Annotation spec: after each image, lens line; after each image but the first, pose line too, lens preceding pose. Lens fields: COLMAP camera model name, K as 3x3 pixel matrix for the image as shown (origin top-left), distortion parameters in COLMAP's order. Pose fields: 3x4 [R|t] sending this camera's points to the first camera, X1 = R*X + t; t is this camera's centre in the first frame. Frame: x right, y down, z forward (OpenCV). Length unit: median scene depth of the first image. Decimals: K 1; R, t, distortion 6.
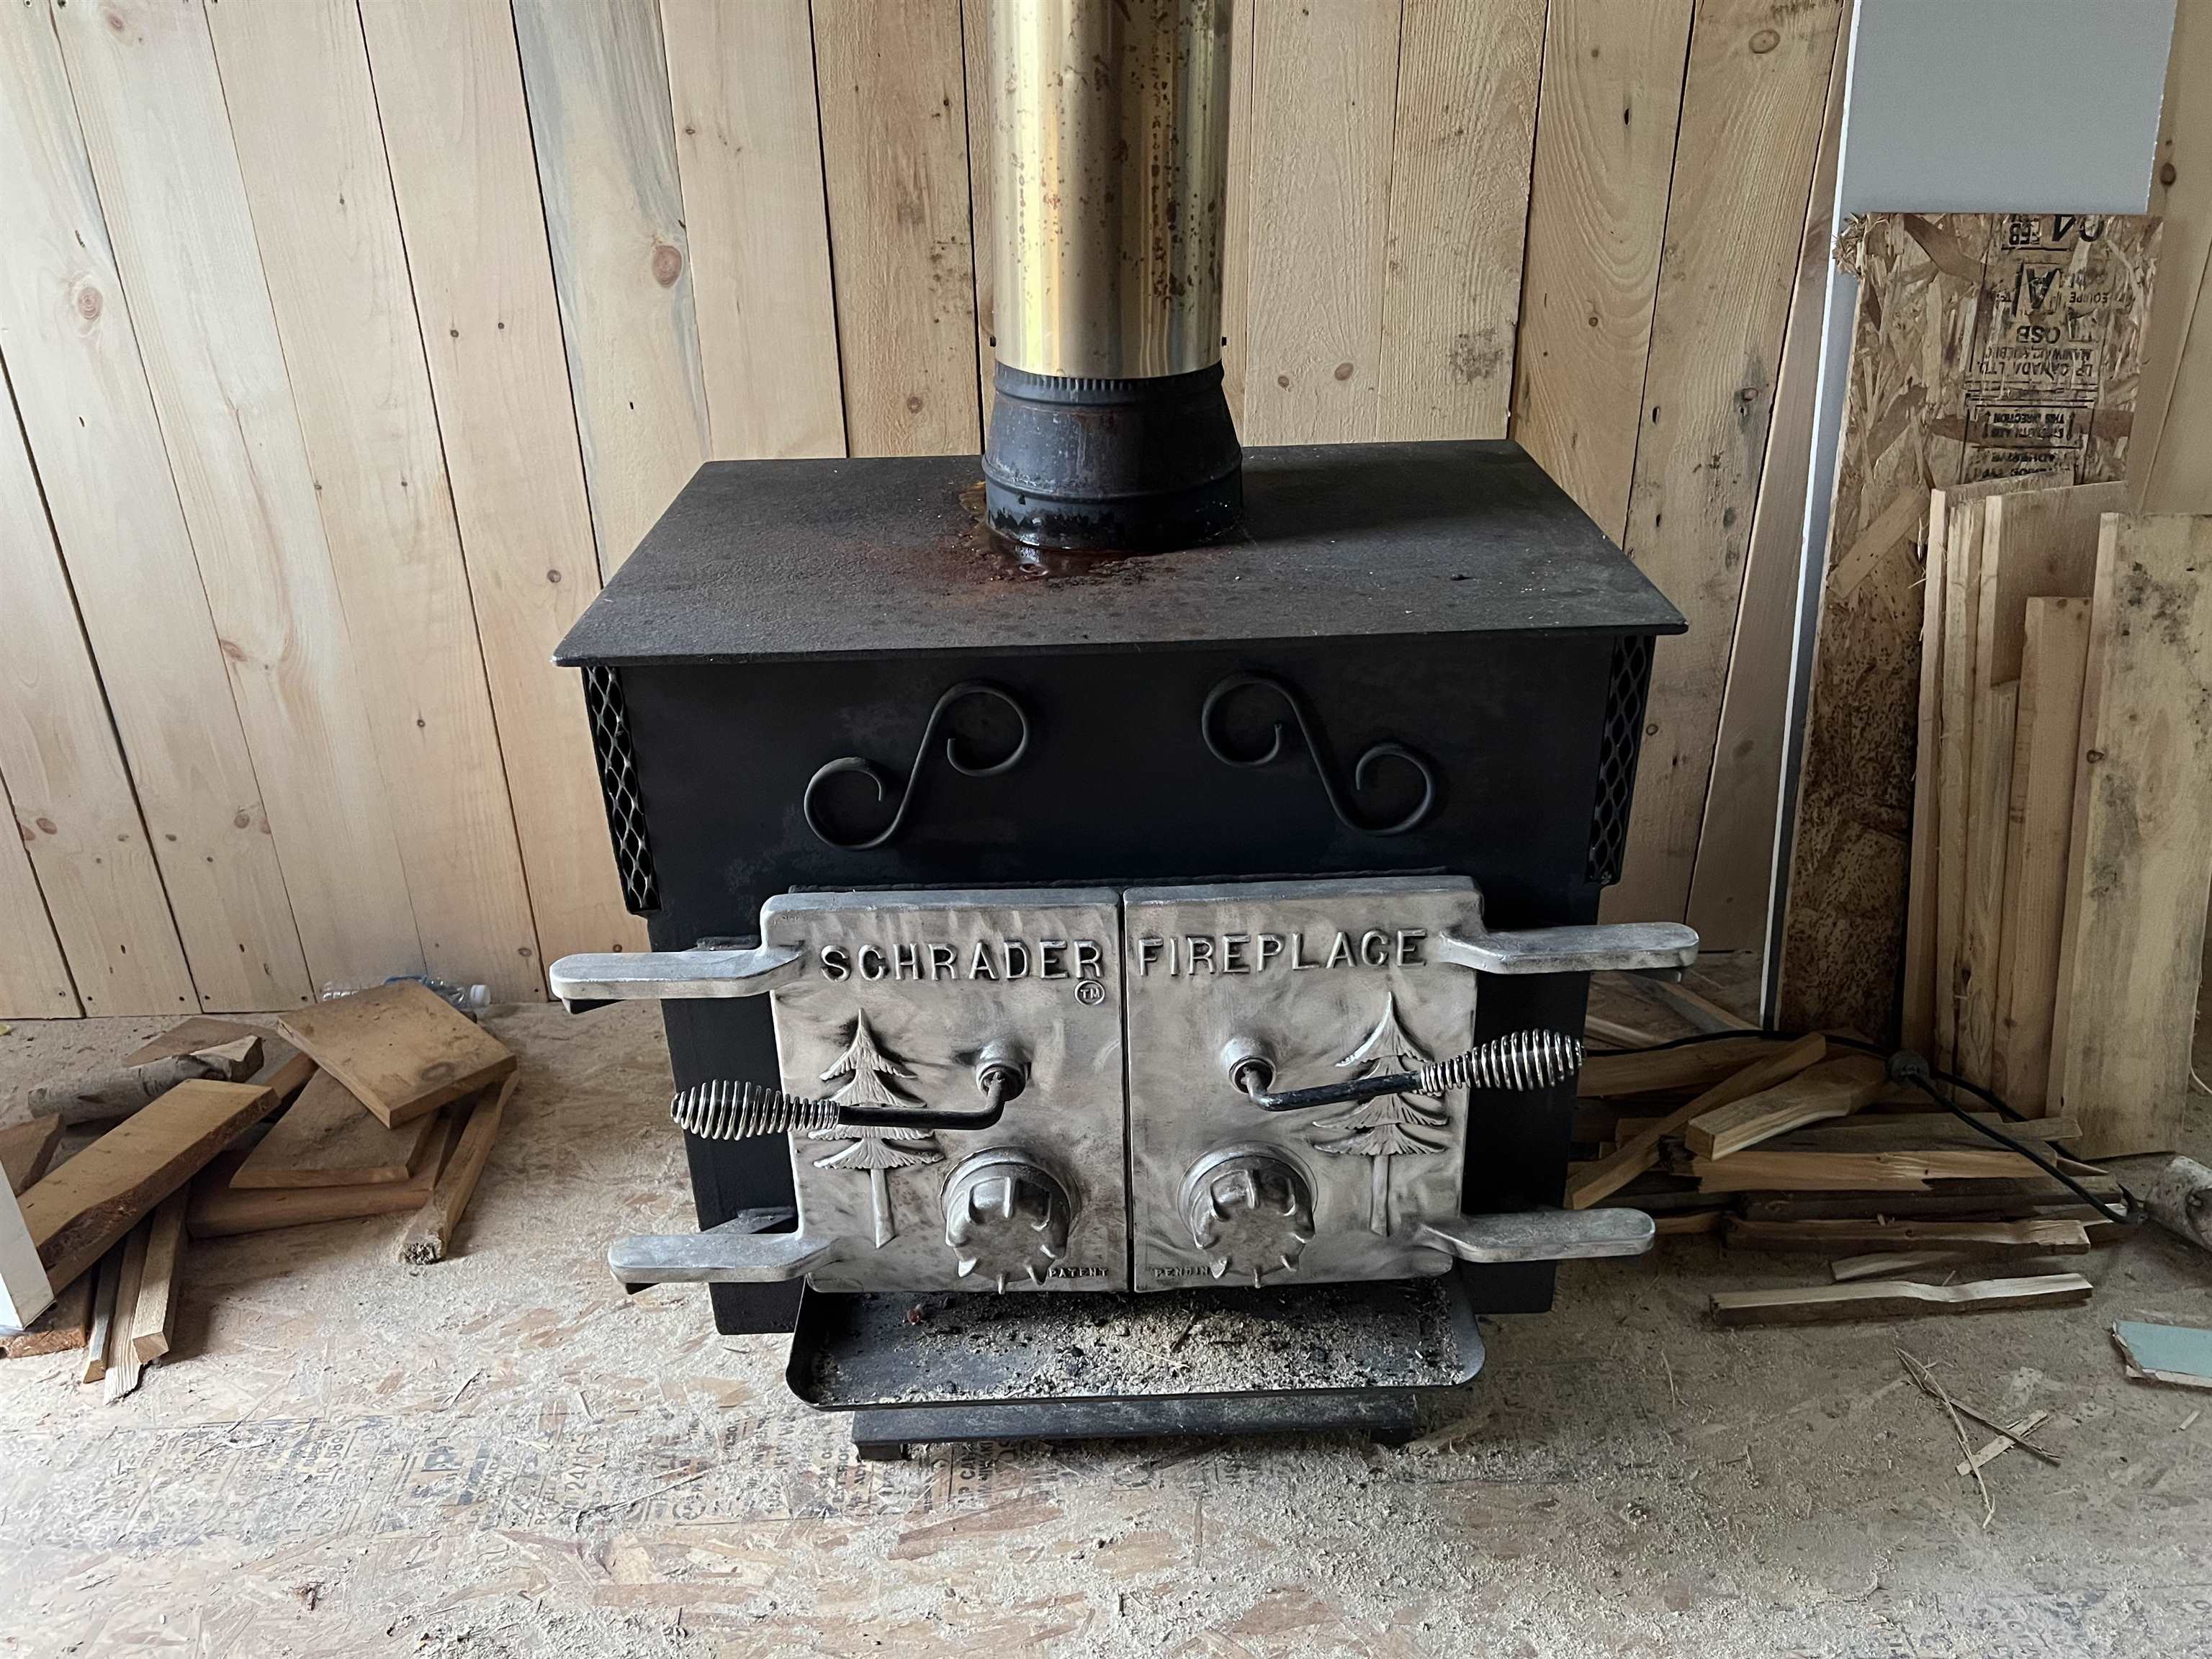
lens RADIAL K [[1699.3, 0, 1102.7], [0, 1699.3, 853.5], [0, 0, 1]] dist [0.054668, -0.063661]
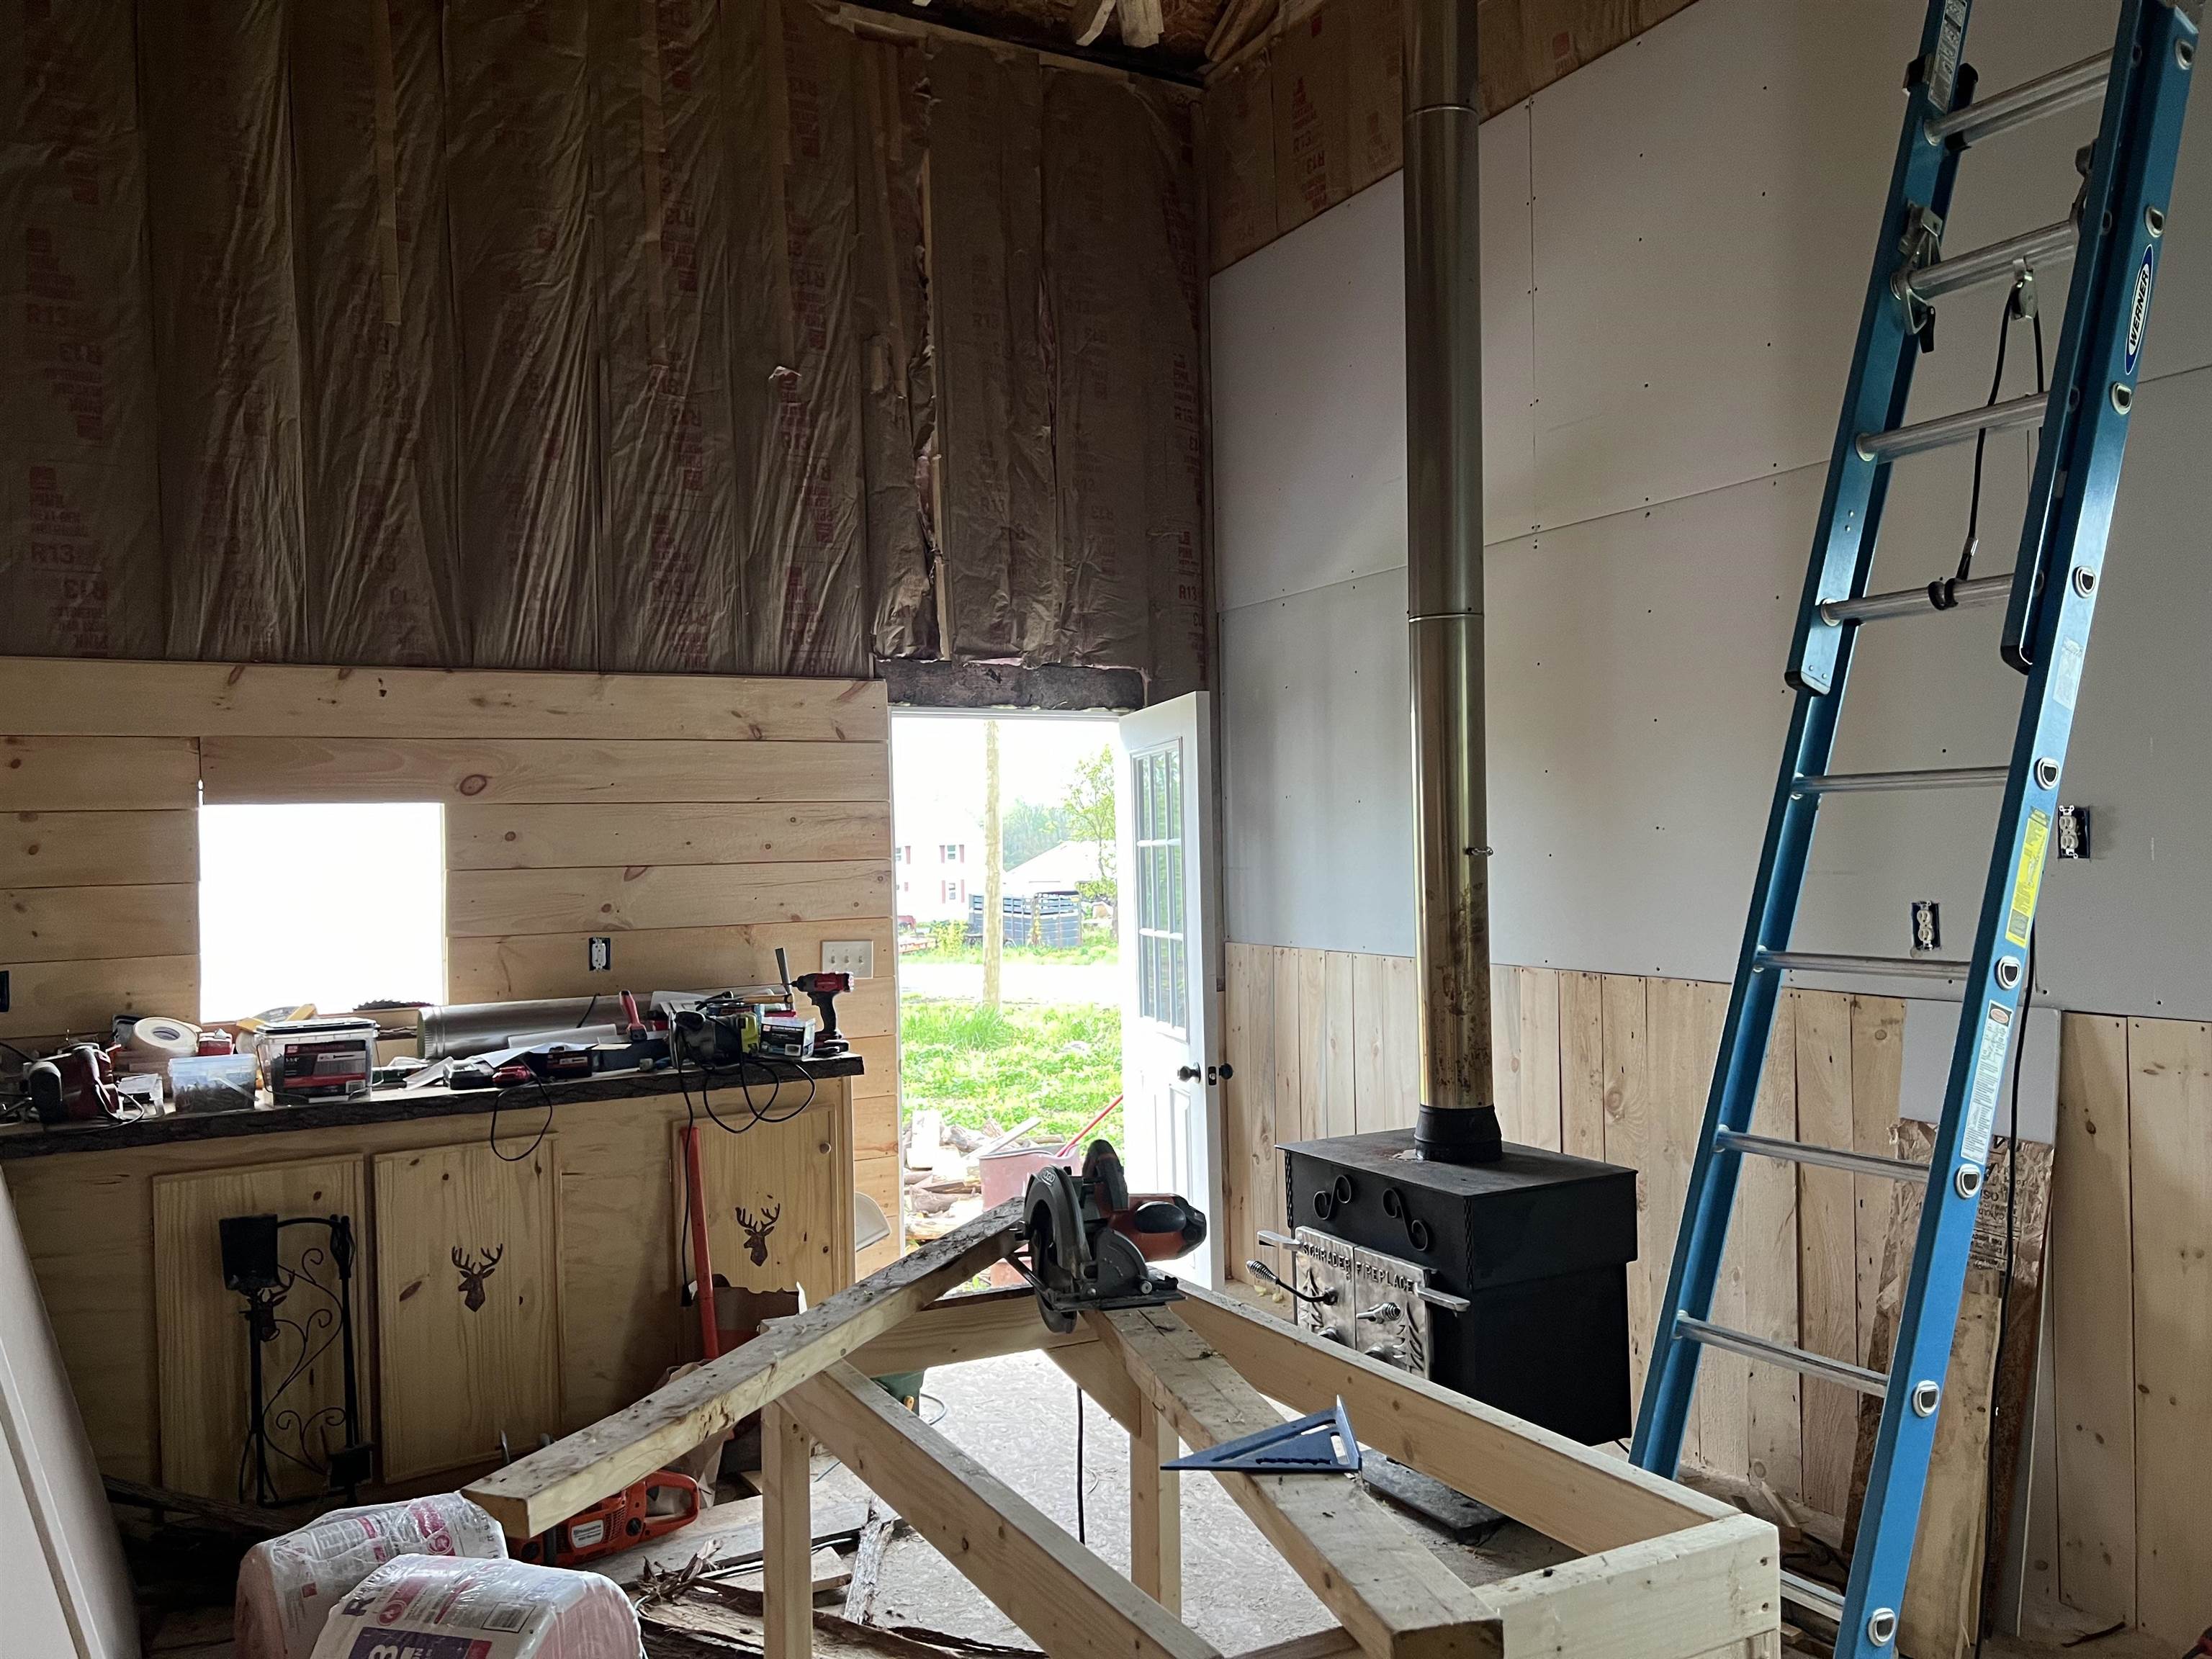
lens RADIAL K [[1650.8, 0, 1117.9], [0, 1650.8, 837.7], [0, 0, 1]] dist [0.039020, -0.046546]
pose [[0.461180, 0.008136, -0.887269, 1.828976], [-0.396785, 0.896298, -0.198020, 0.092919], [0.793646, 0.443378, 0.416583, -0.736872]]
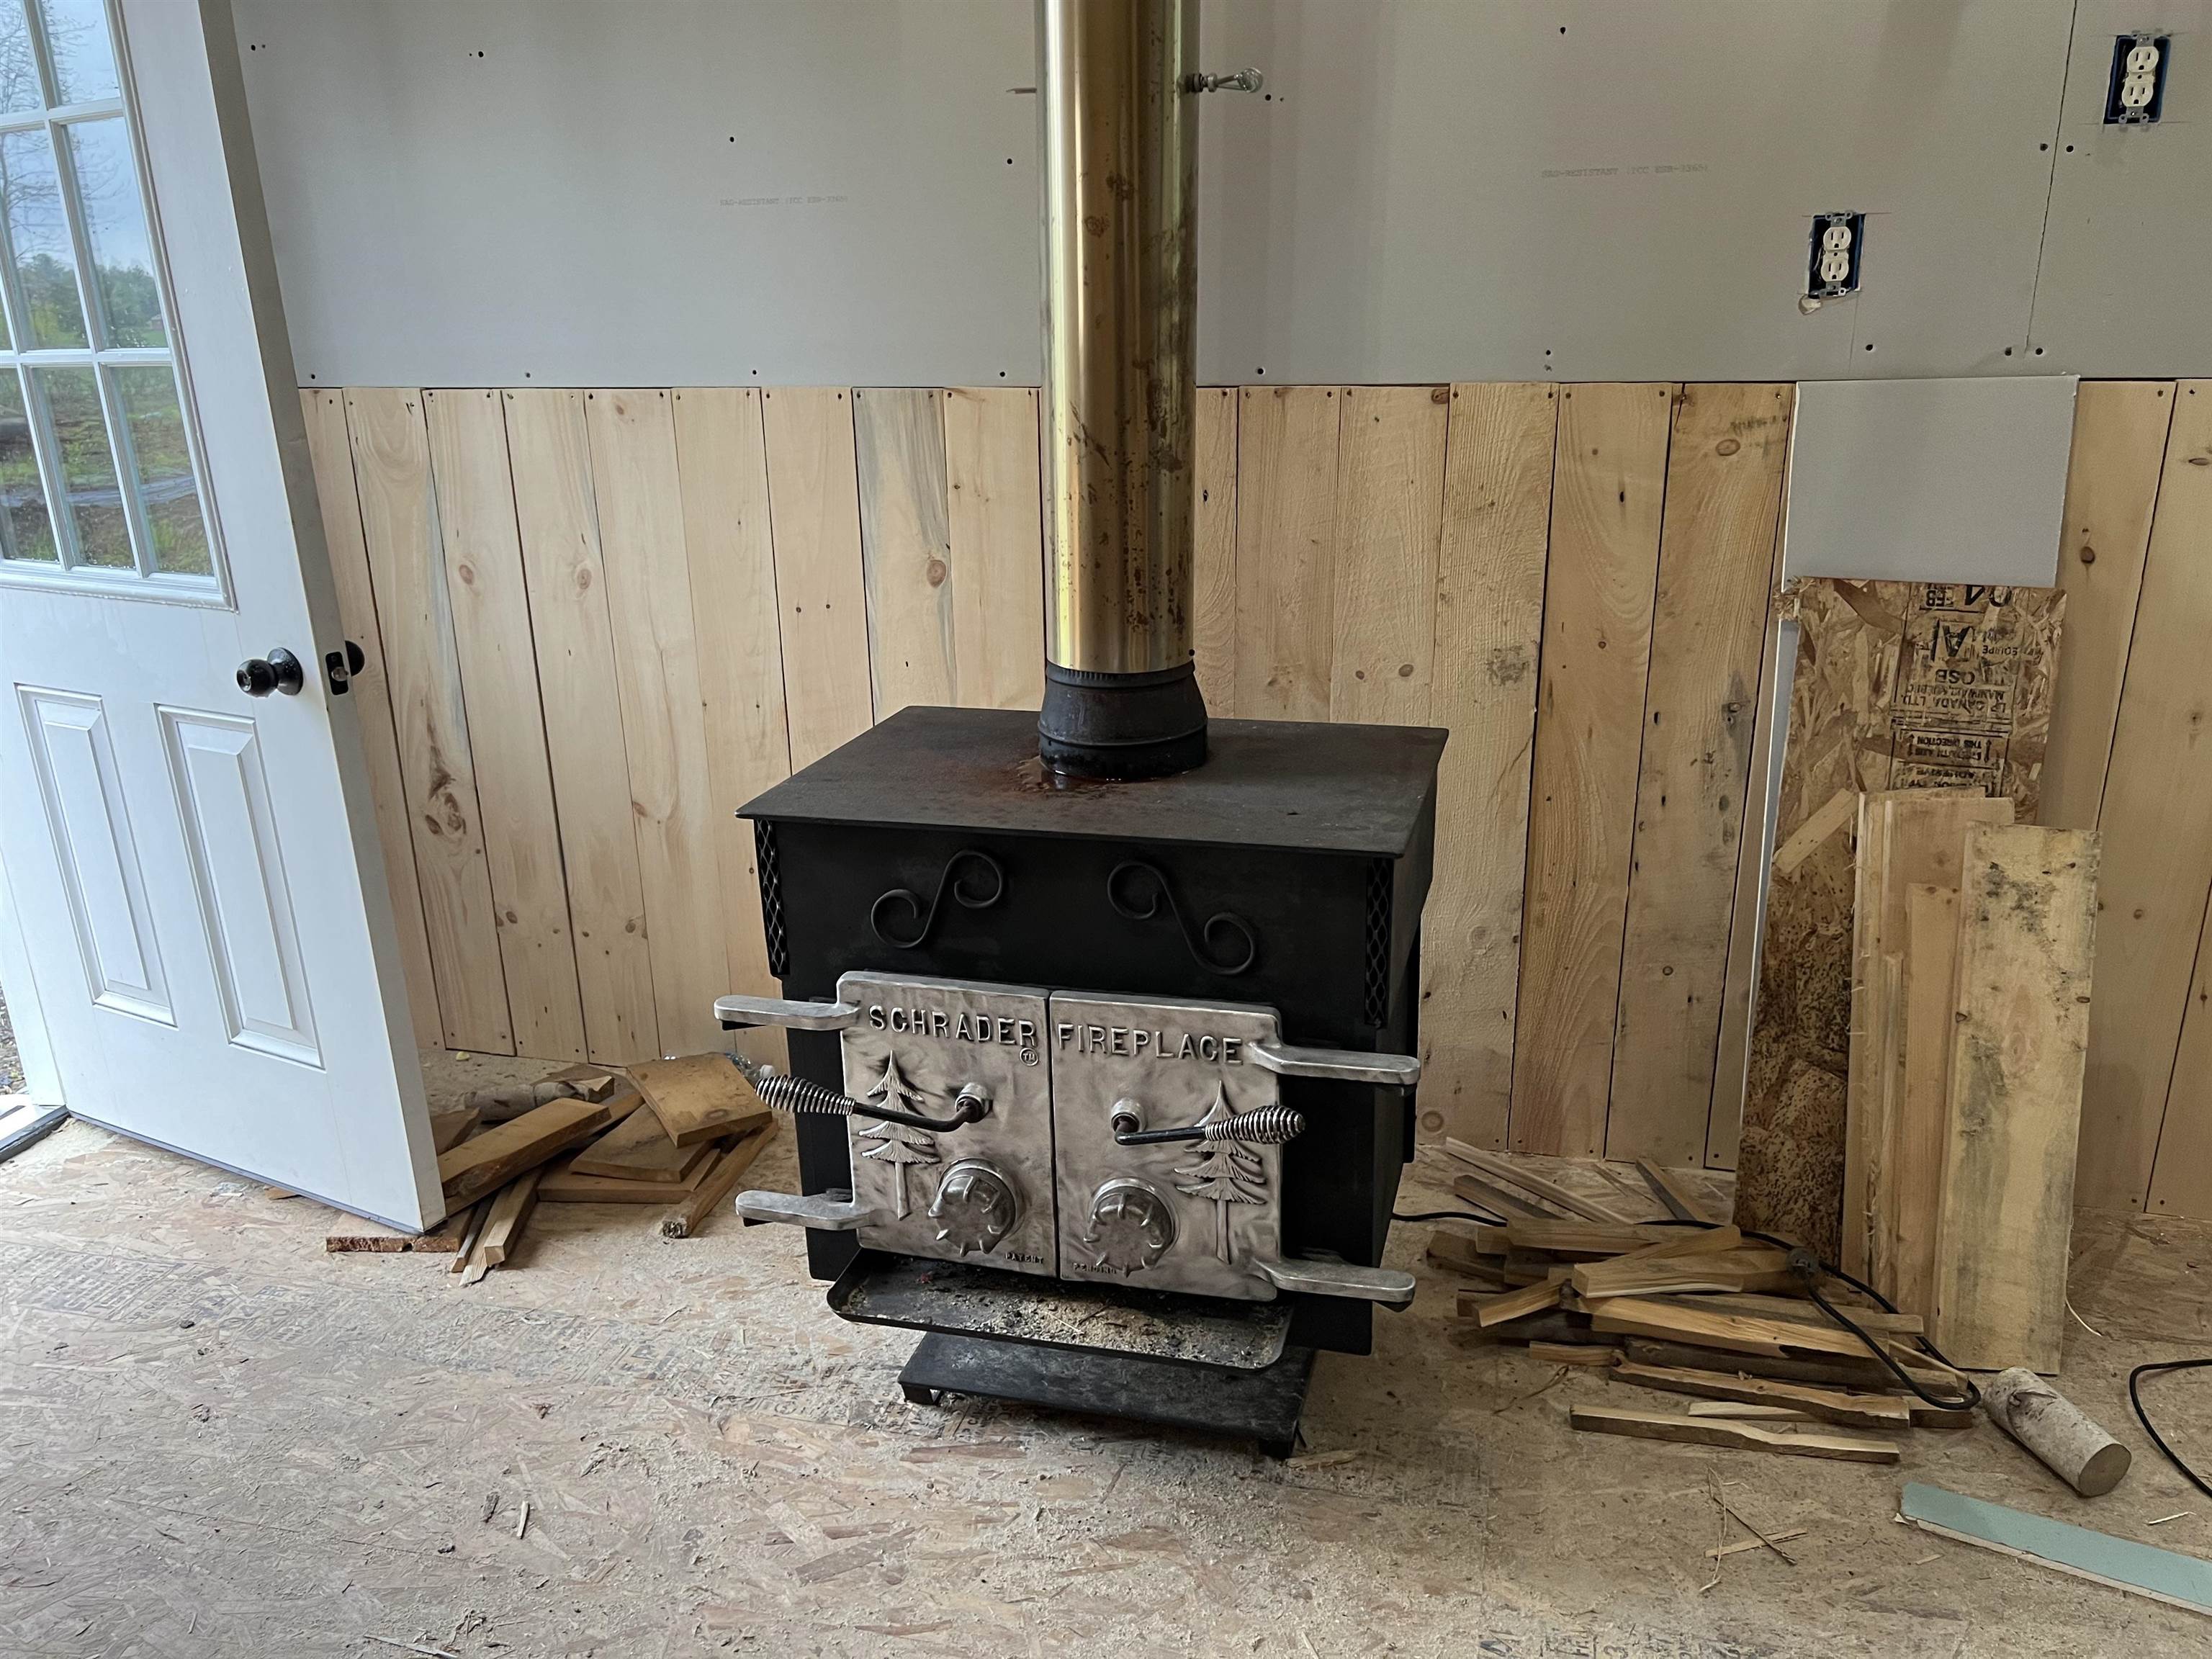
lens RADIAL K [[1699.3, 0, 1102.7], [0, 1699.3, 853.5], [0, 0, 1]] dist [0.054668, -0.063661]
pose [[0.958715, 0.090106, -0.269714, 0.318984], [-0.127439, 0.984034, -0.124242, 0.058765], [0.254213, 0.153485, 0.954892, -0.337190]]
